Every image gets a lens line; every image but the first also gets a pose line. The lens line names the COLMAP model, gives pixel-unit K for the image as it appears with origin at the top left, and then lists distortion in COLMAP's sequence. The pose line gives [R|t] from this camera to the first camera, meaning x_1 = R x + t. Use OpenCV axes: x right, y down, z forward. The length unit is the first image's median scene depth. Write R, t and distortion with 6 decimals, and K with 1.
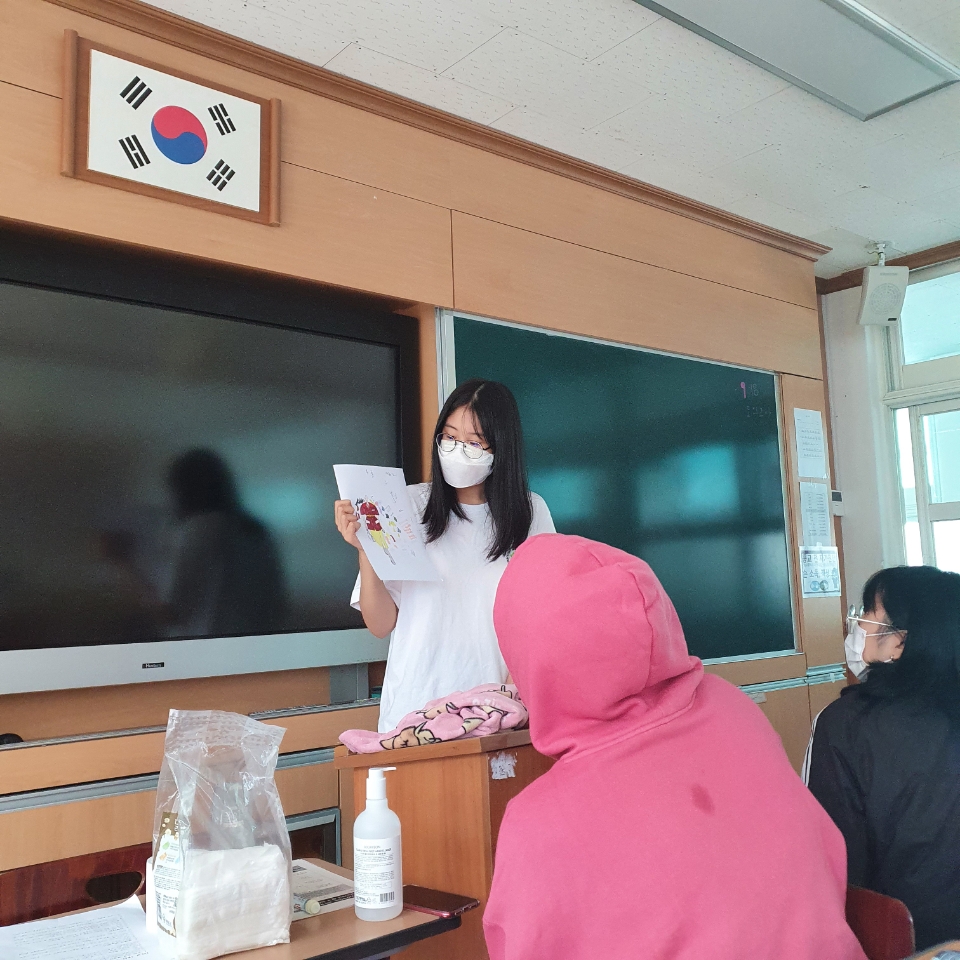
lens RADIAL K [[997.4, 0, 485.0], [0, 997.4, 472.9], [0, 0, 1]] dist [0.007255, -0.005545]
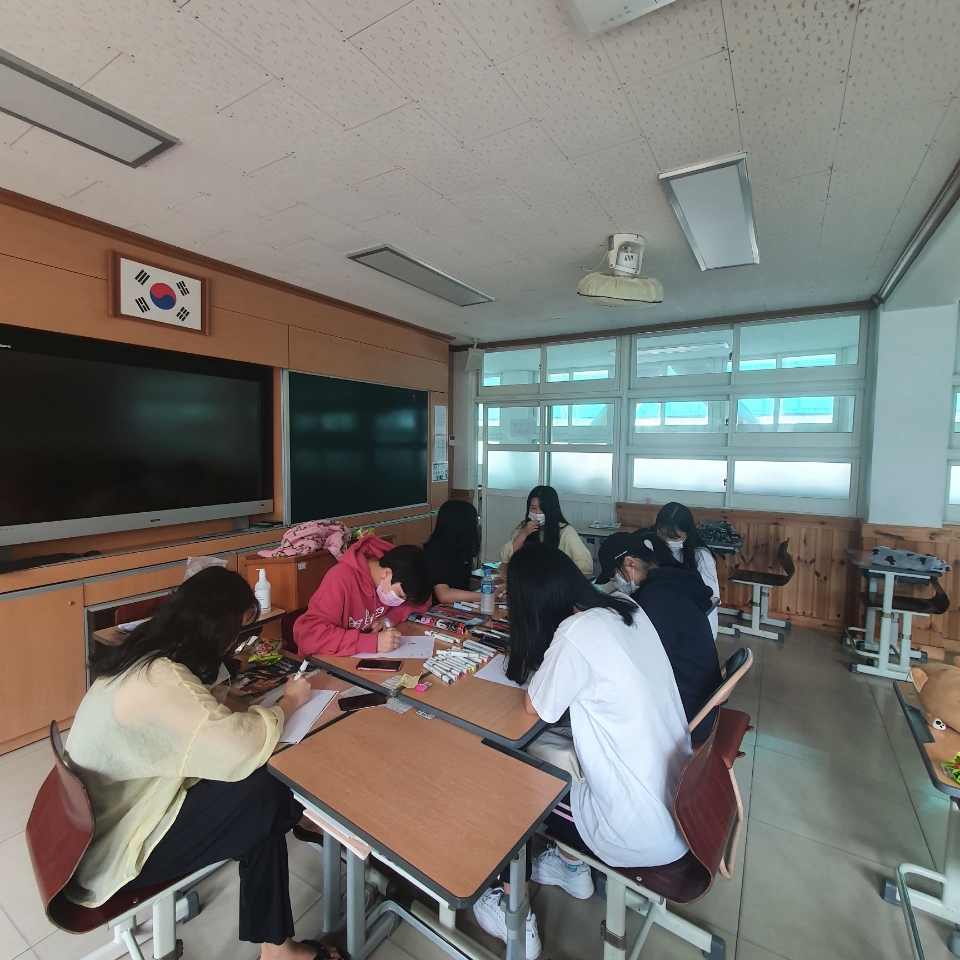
lens RADIAL K [[511.4, 0, 480.0], [0, 511.4, 480.0], [0, 0, 1]] dist [-0.003923, -0.000050]
pose [[0.943696, 0.025184, 0.329854, 0.005434], [-0.086626, 0.981118, 0.172927, -0.188388], [-0.319271, -0.191765, 0.928058, -0.402280]]
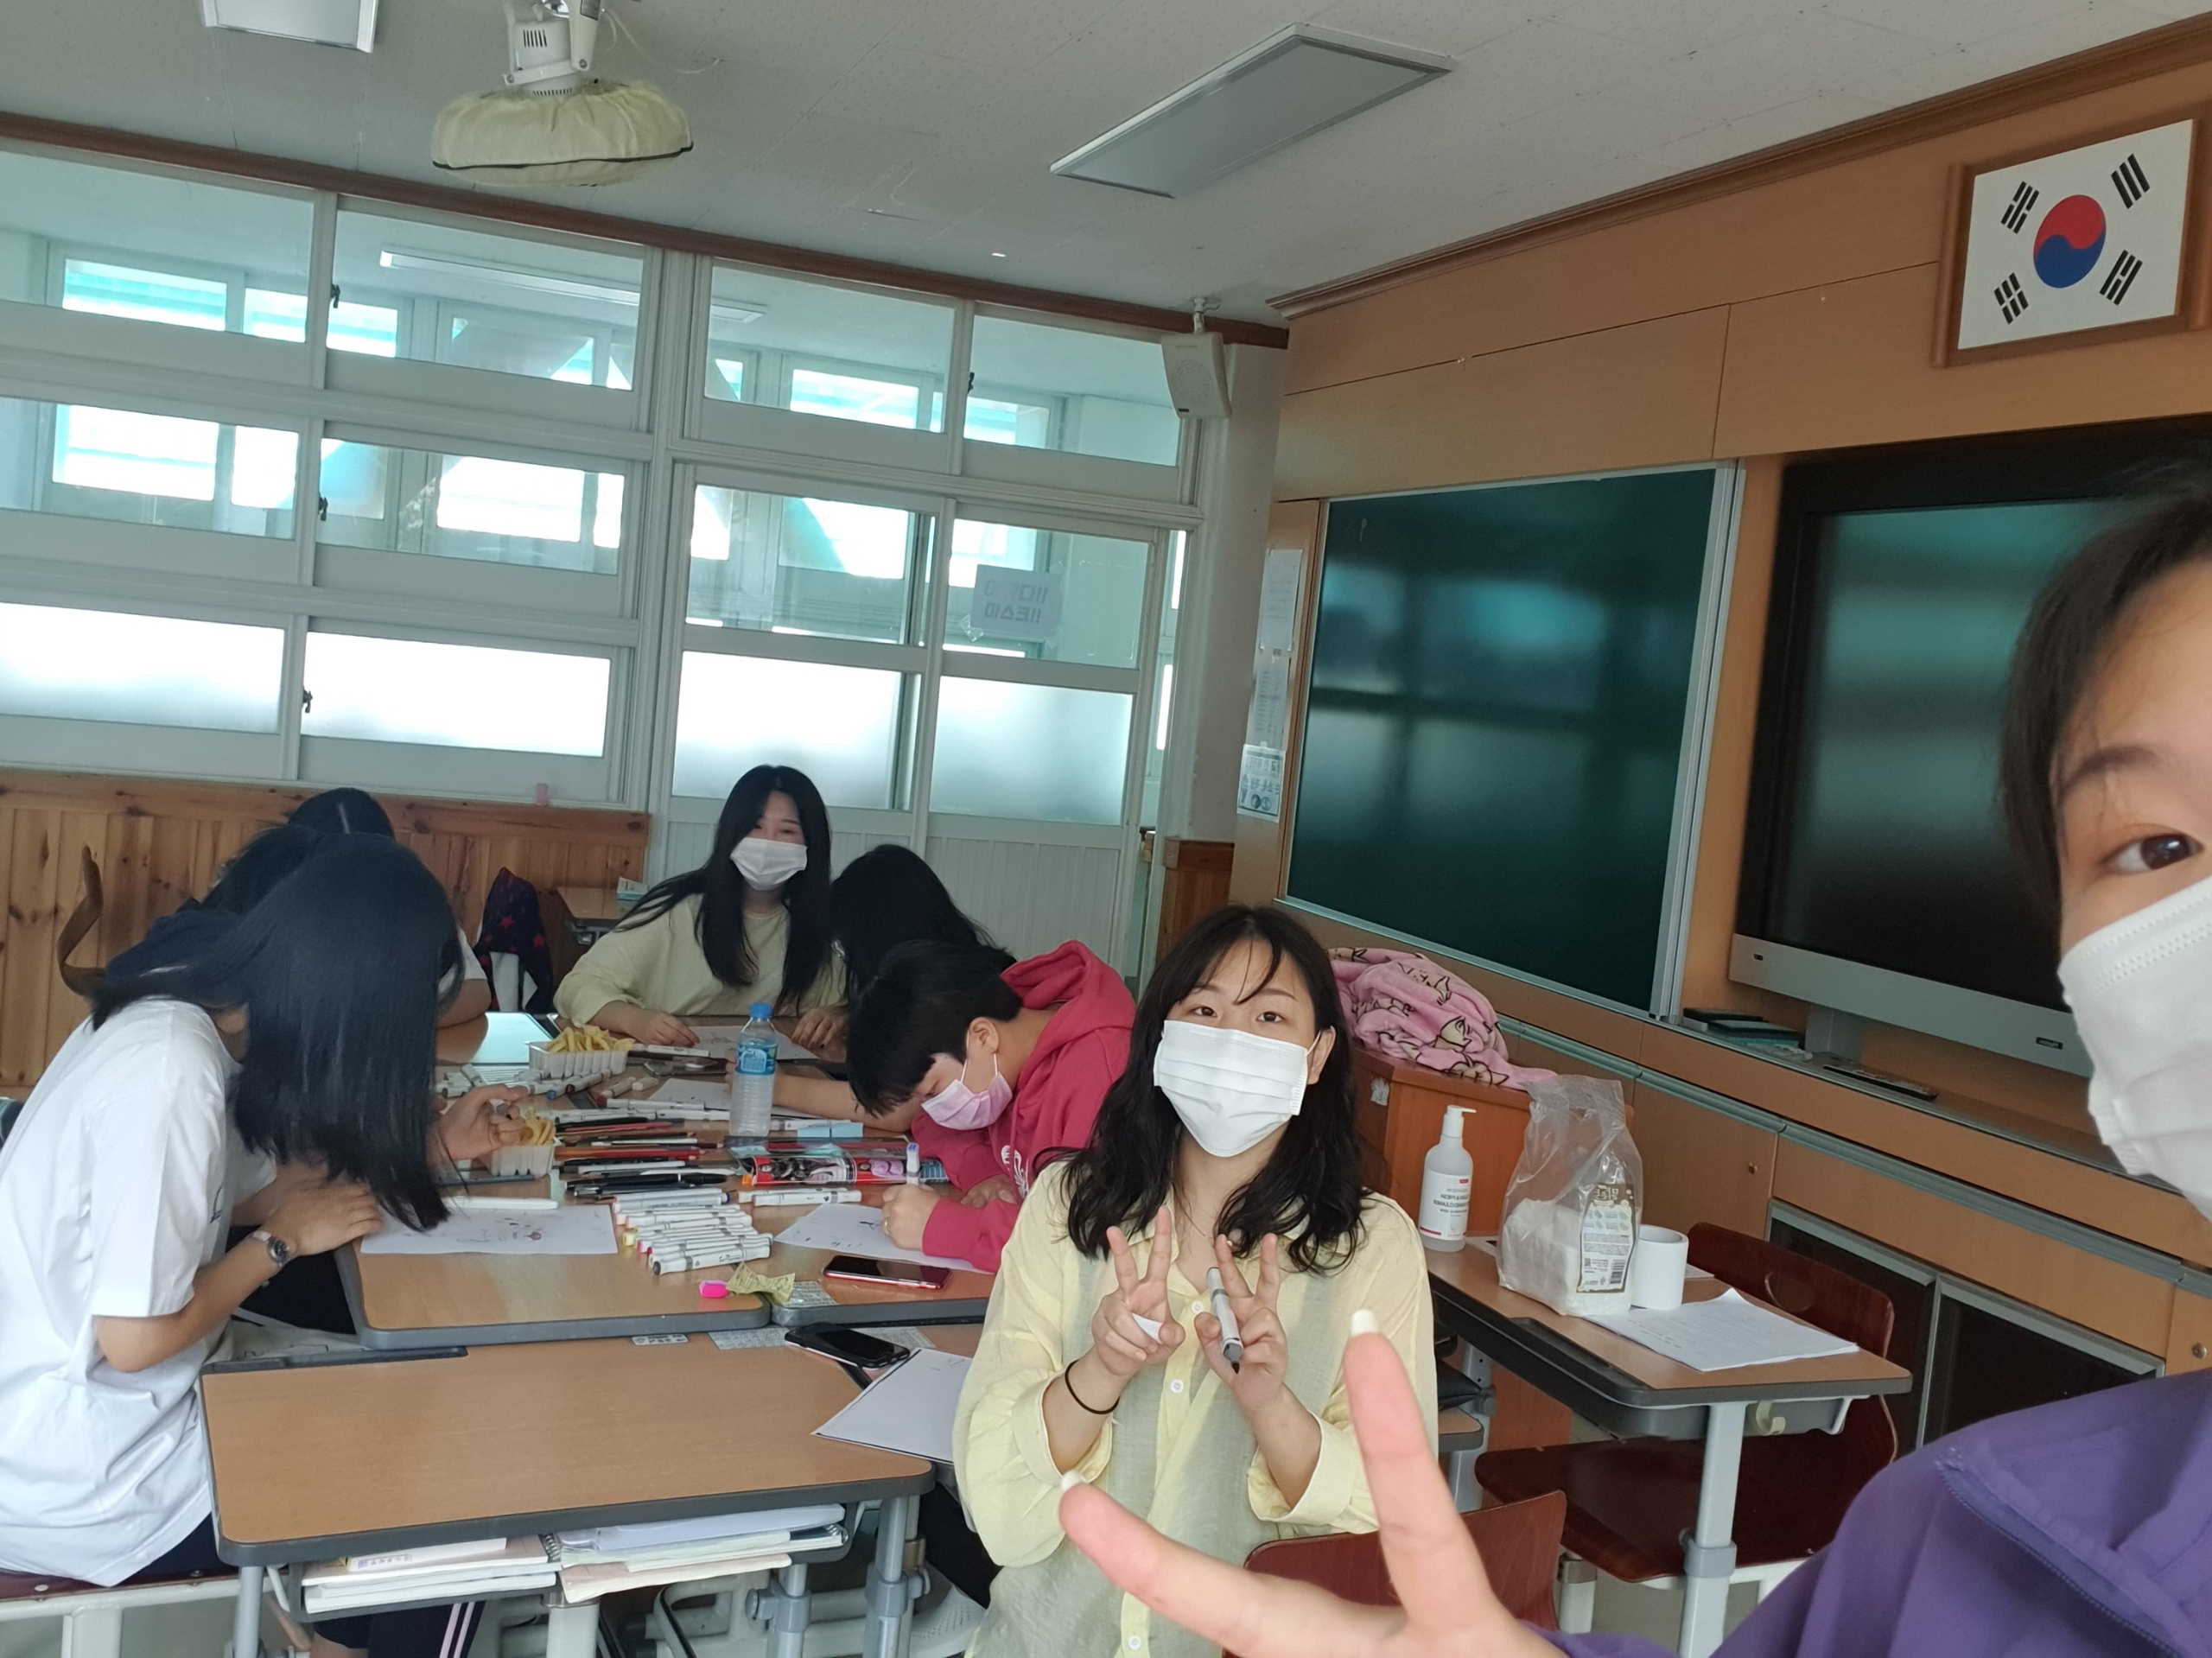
lens RADIAL K [[2049.2, 0, 1148.9], [0, 2049.2, 836.1], [0, 0, 1]] dist [0.027660, -0.109922]
pose [[-0.306023, 0.071199, -0.949358, 1.156738], [0.045145, 0.997163, 0.060232, -0.060256], [0.950953, -0.024426, -0.308369, 0.827817]]
